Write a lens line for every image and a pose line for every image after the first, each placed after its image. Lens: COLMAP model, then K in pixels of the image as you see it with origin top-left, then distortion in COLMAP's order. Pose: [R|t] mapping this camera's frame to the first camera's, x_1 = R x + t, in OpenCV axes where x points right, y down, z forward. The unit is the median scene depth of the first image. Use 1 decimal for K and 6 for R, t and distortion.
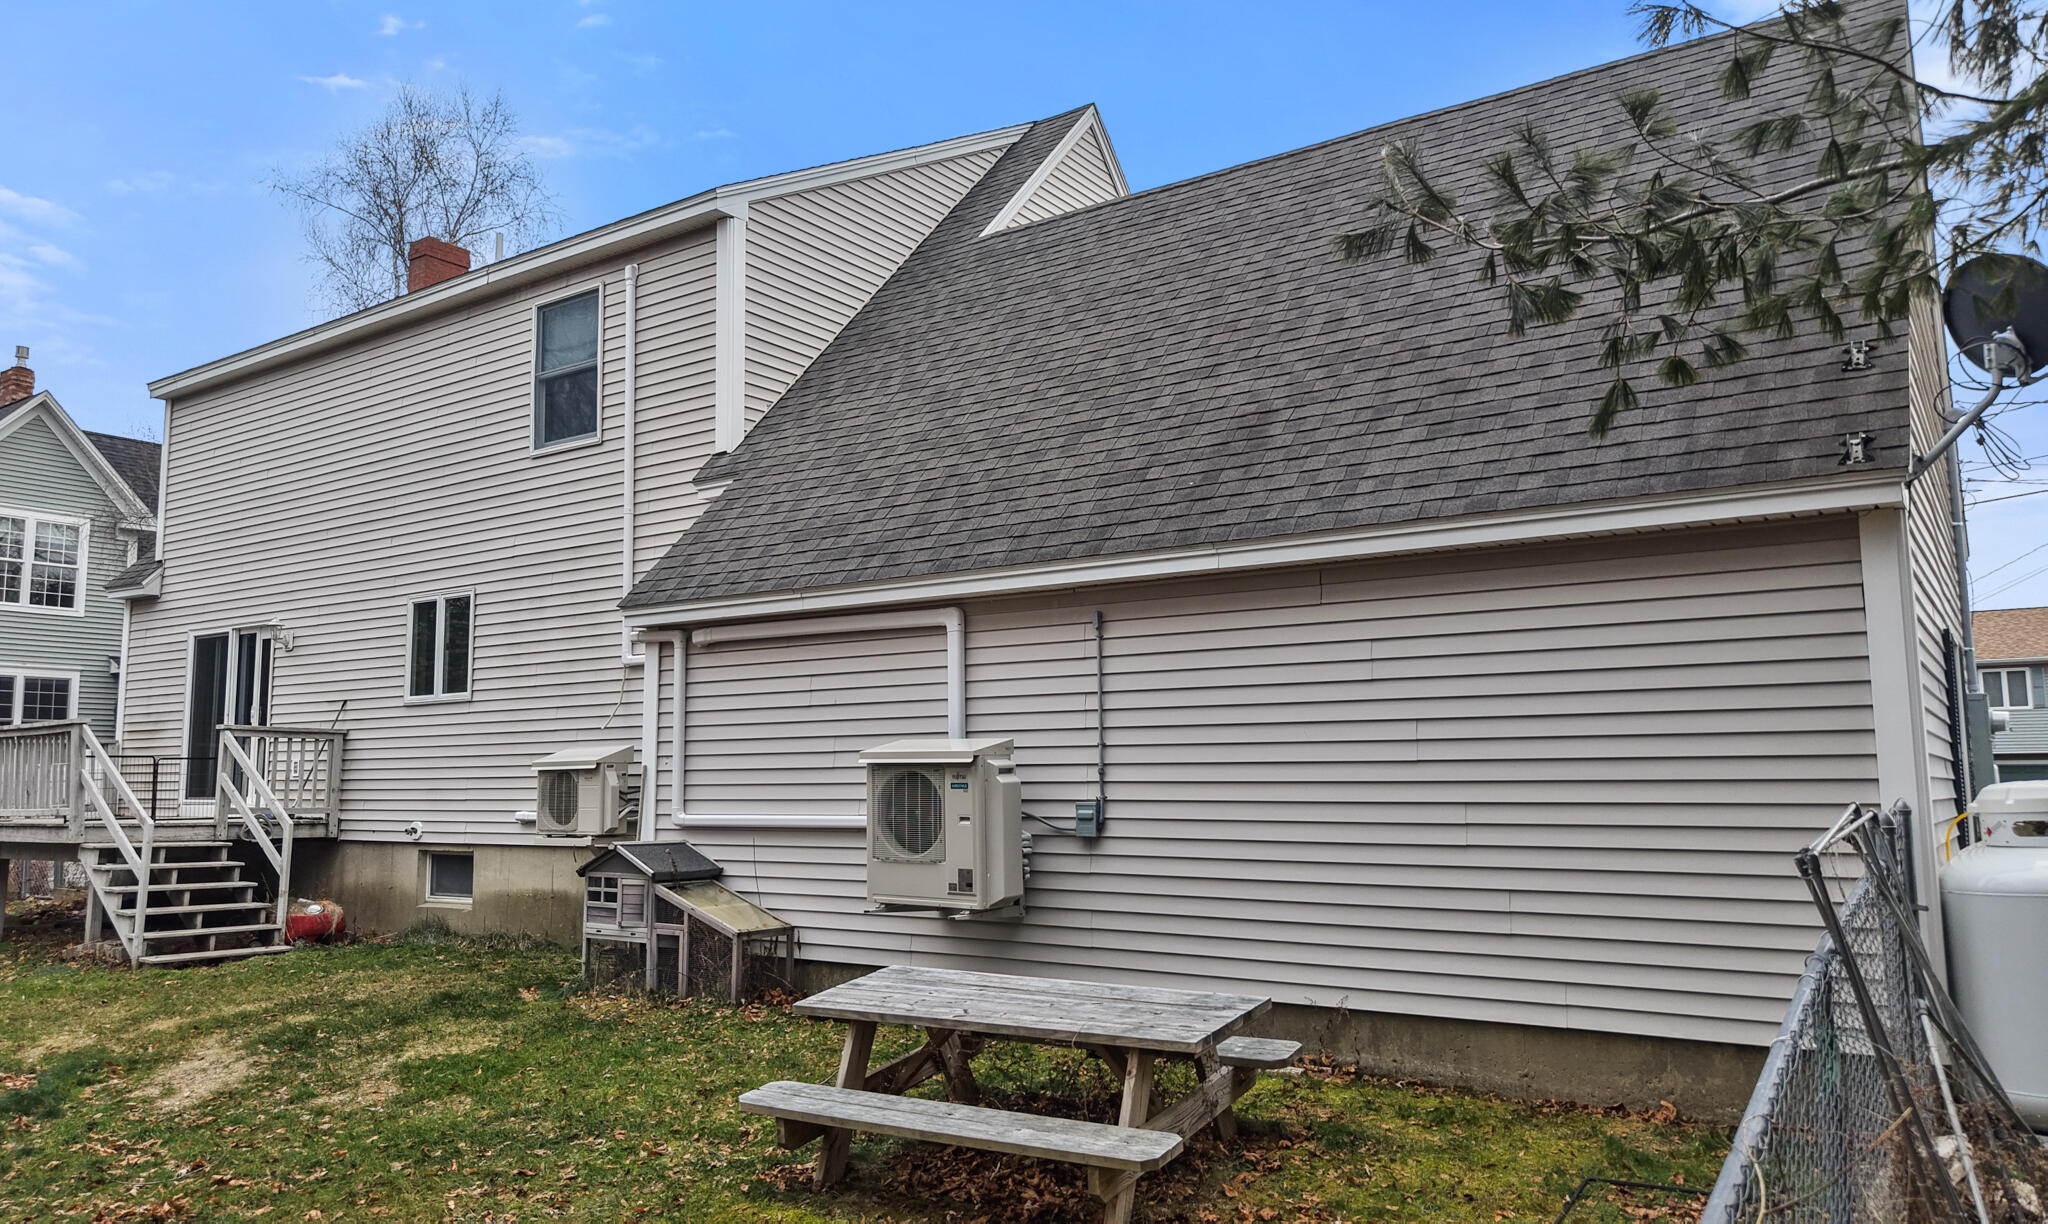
lens RADIAL K [[1428.4, 0, 948.6], [0, 1428.4, 606.6], [0, 0, 1]] dist [0.002110, -0.011367]
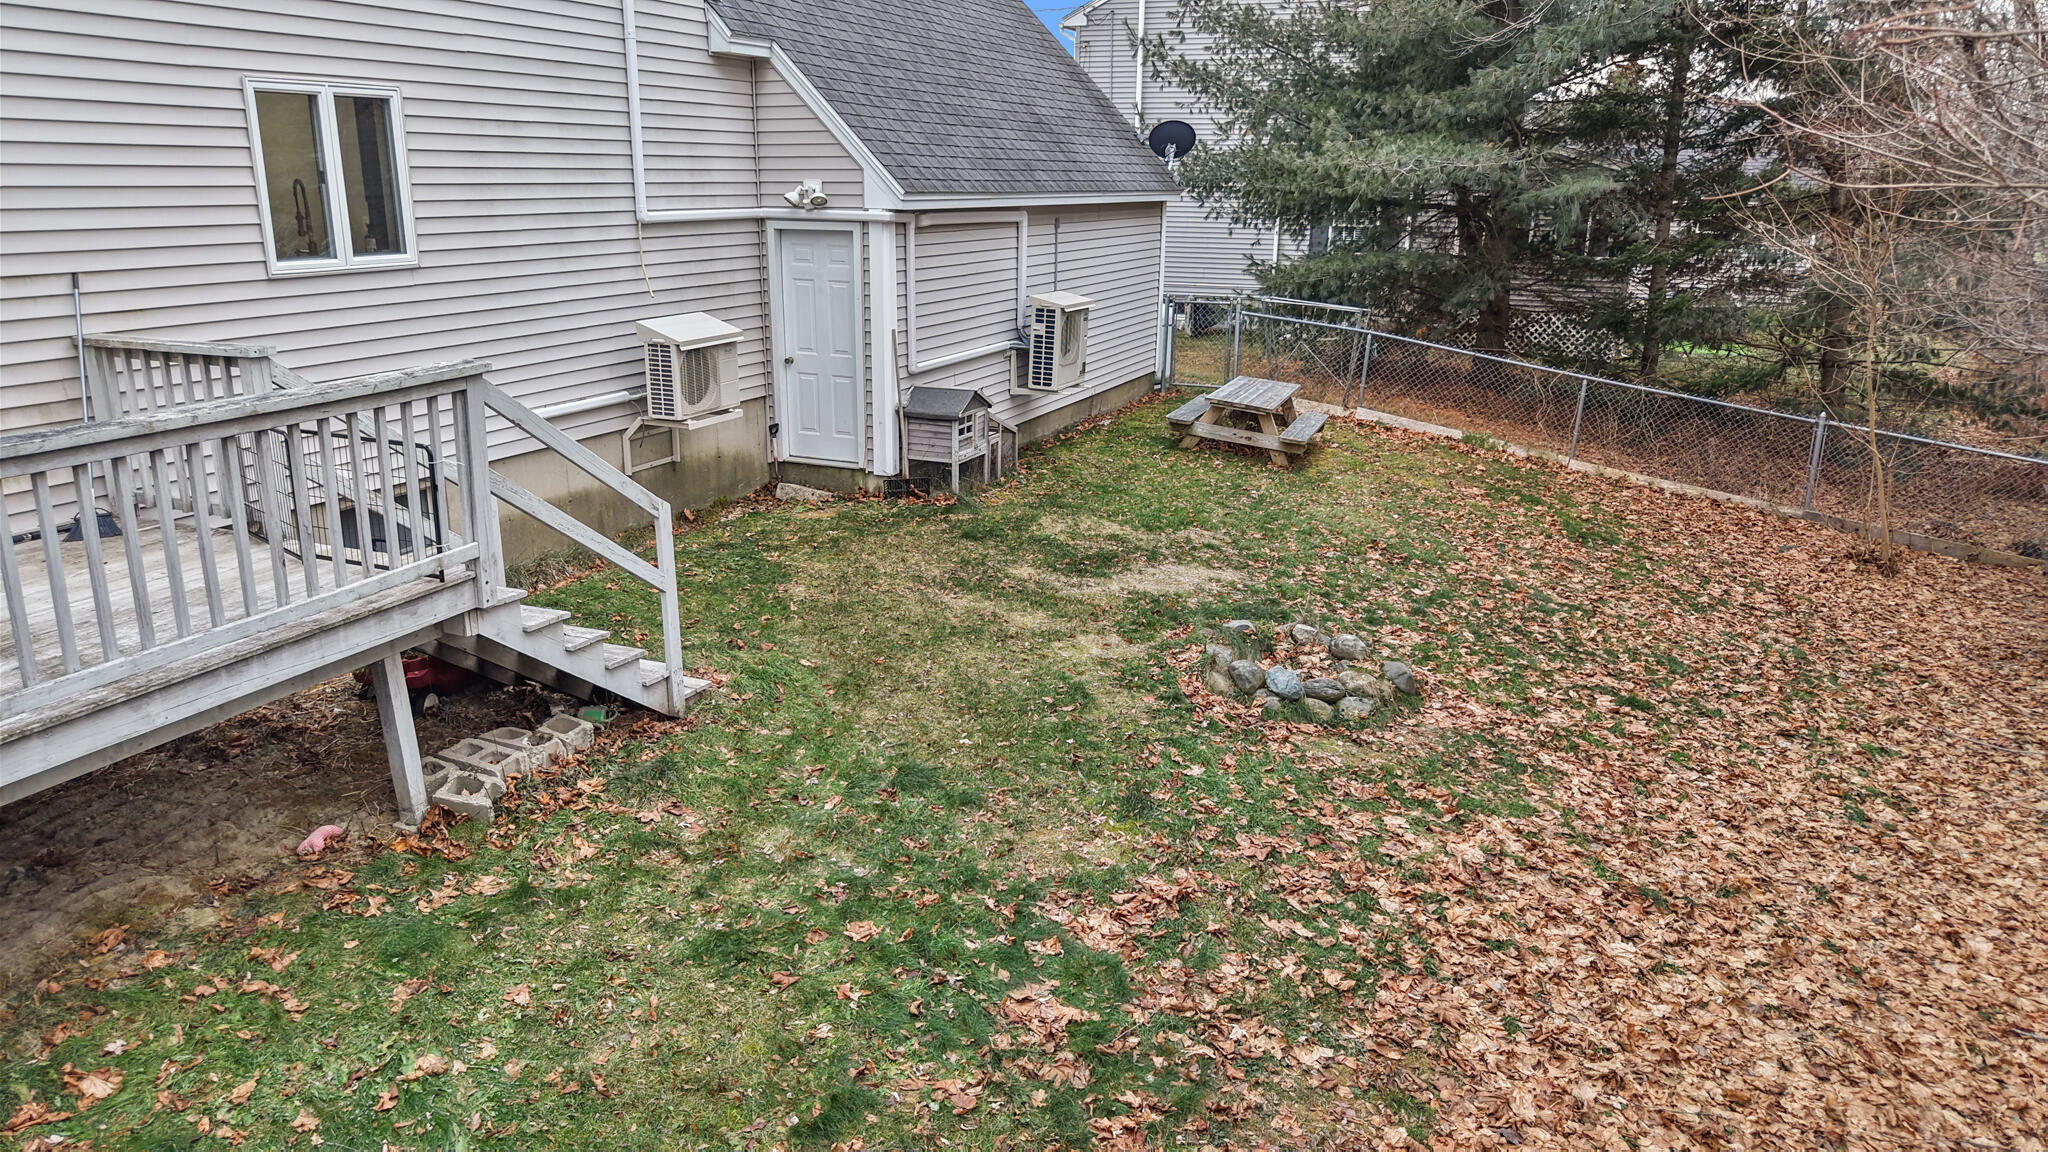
lens RADIAL K [[1376.5, 0, 1026.1], [0, 1376.5, 566.6], [0, 0, 1]] dist [0.035568, -0.048247]
pose [[-0.221961, -0.261825, 0.939245, -1.067664], [-0.126969, 0.962833, 0.238395, 0.010739], [-0.966753, -0.066341, -0.246955, 0.897589]]
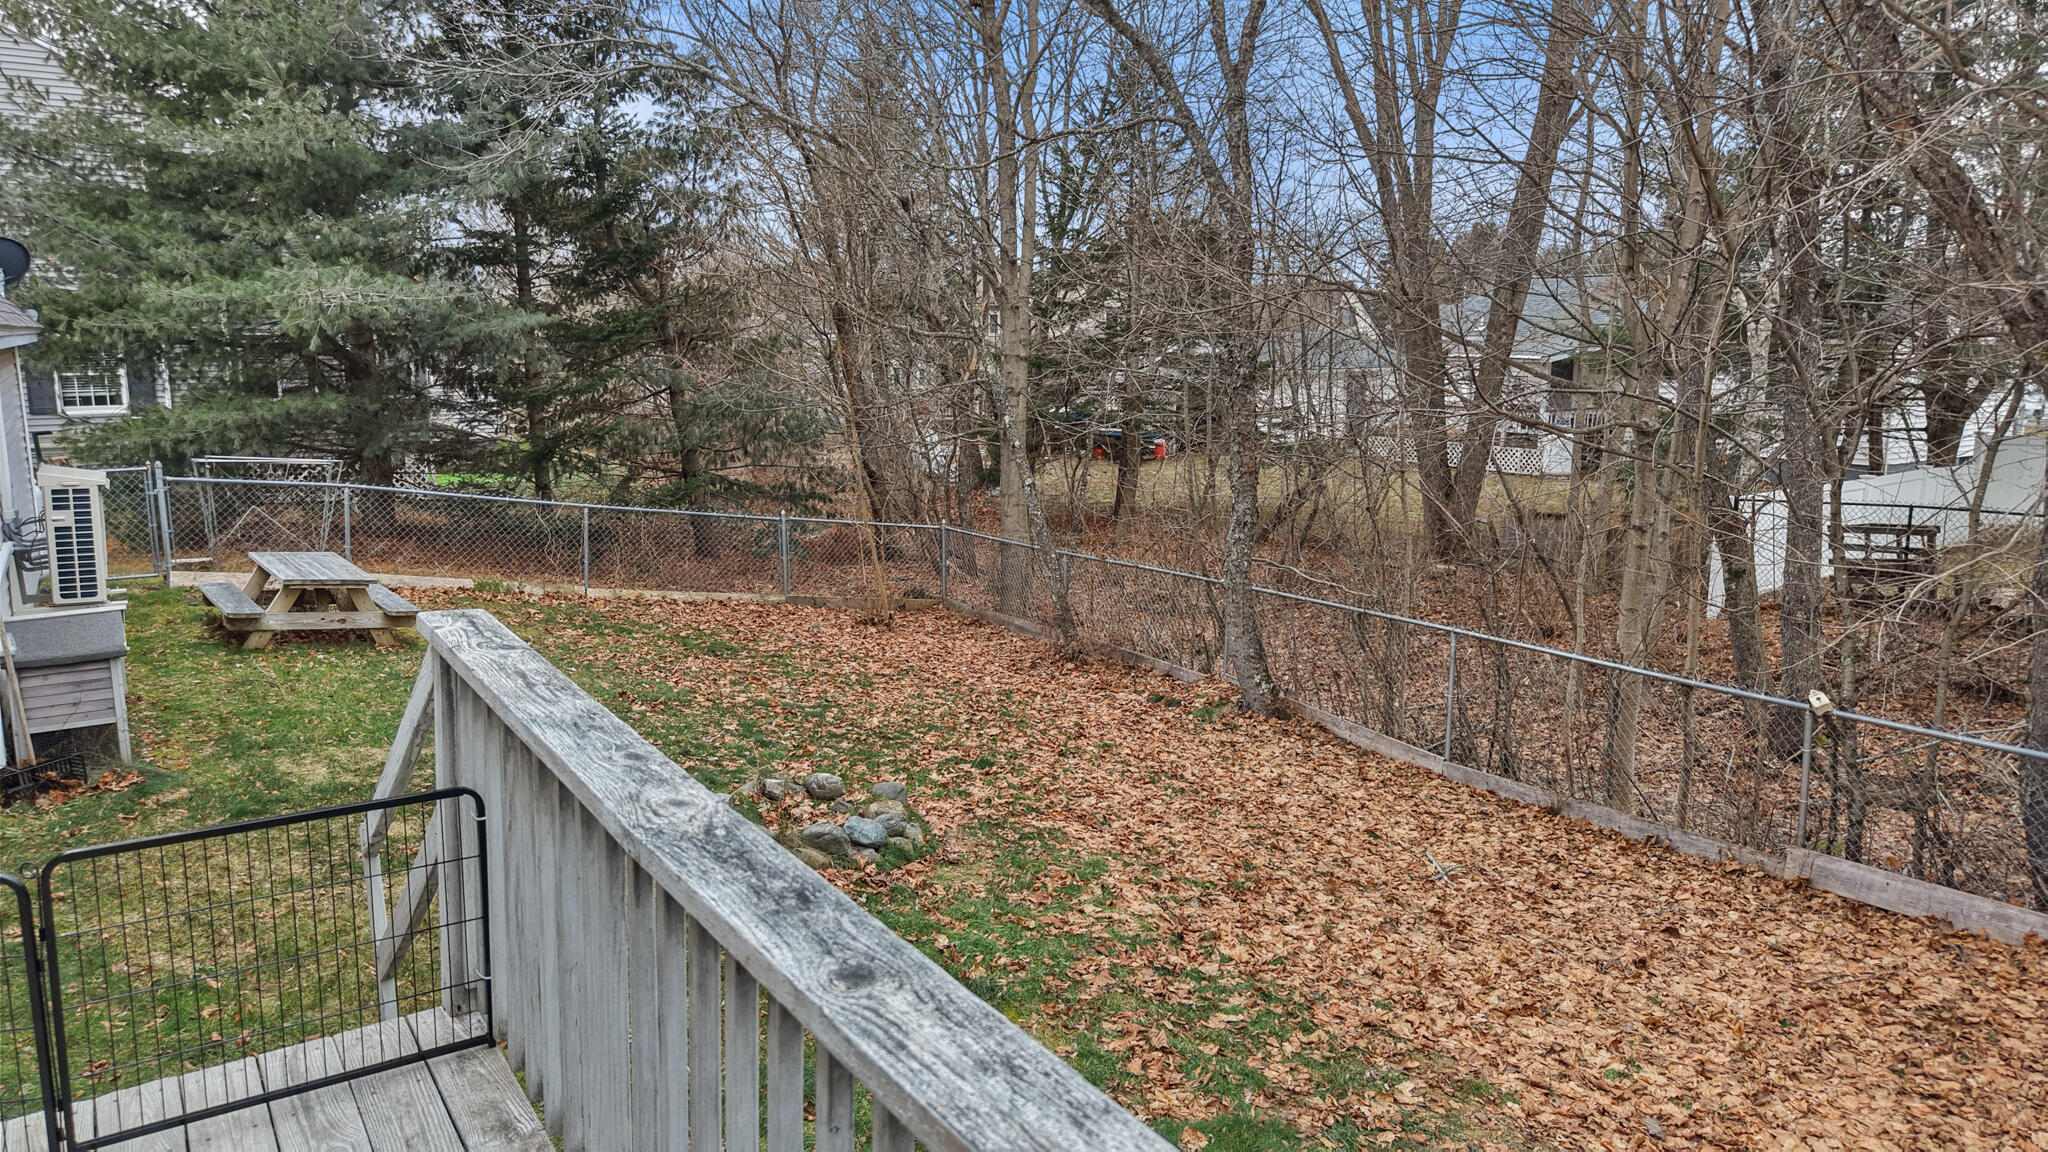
lens RADIAL K [[1366.4, 0, 1024.0], [0, 1366.4, 575.8], [0, 0, 1]] dist [0.064407, -0.103271]
pose [[-0.938360, -0.053950, 0.341422, -0.757838], [-0.034210, 0.997390, 0.063580, 0.051196], [-0.343961, 0.047981, -0.937757, 1.152431]]
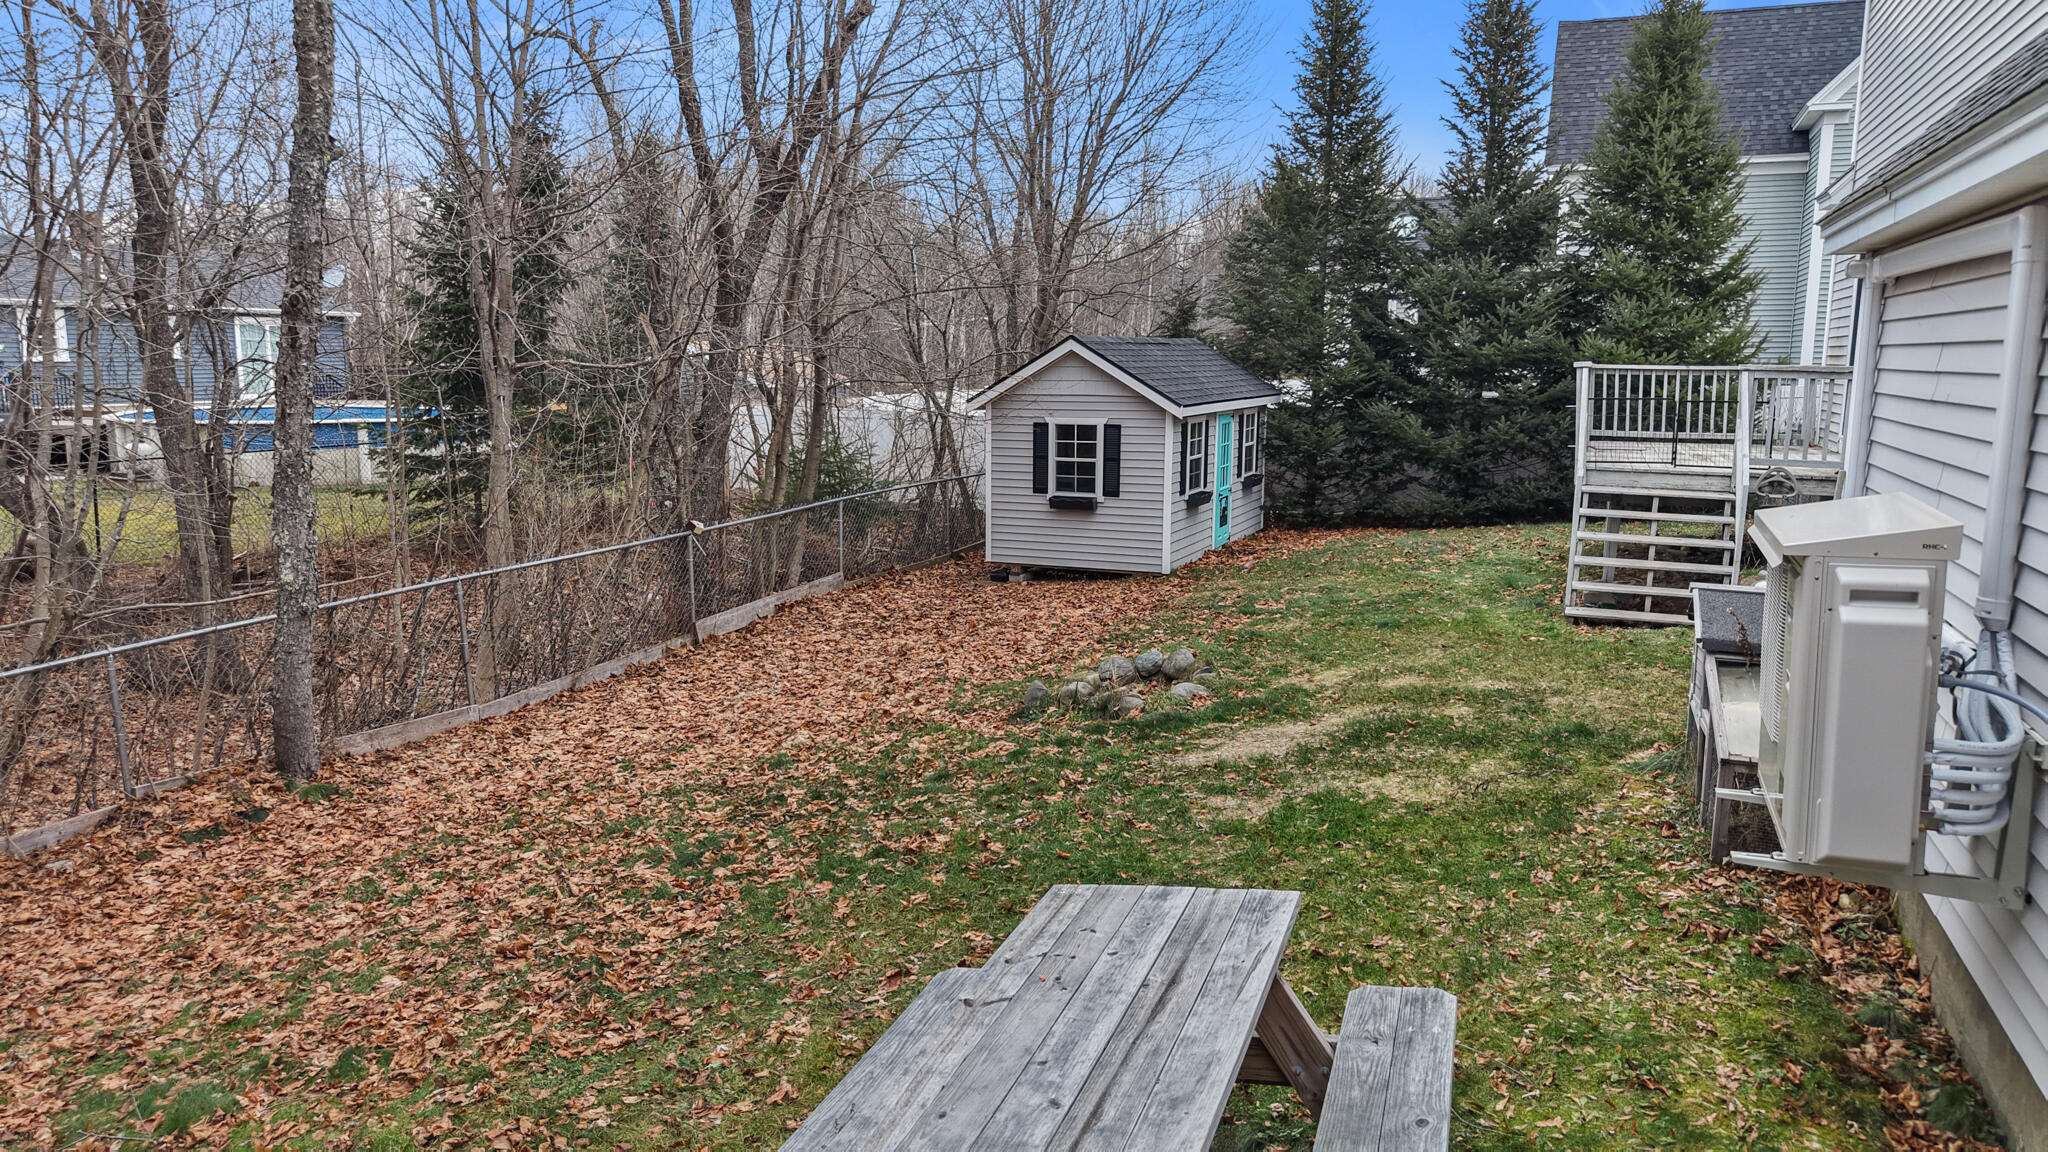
lens RADIAL K [[1366.4, 0, 1024.0], [0, 1366.4, 575.8], [0, 0, 1]] dist [0.064407, -0.103271]
pose [[0.226555, 0.160146, -0.960742, 0.215219], [0.116339, 0.974879, 0.189937, -0.001337], [0.967025, -0.154803, 0.202233, 0.365990]]
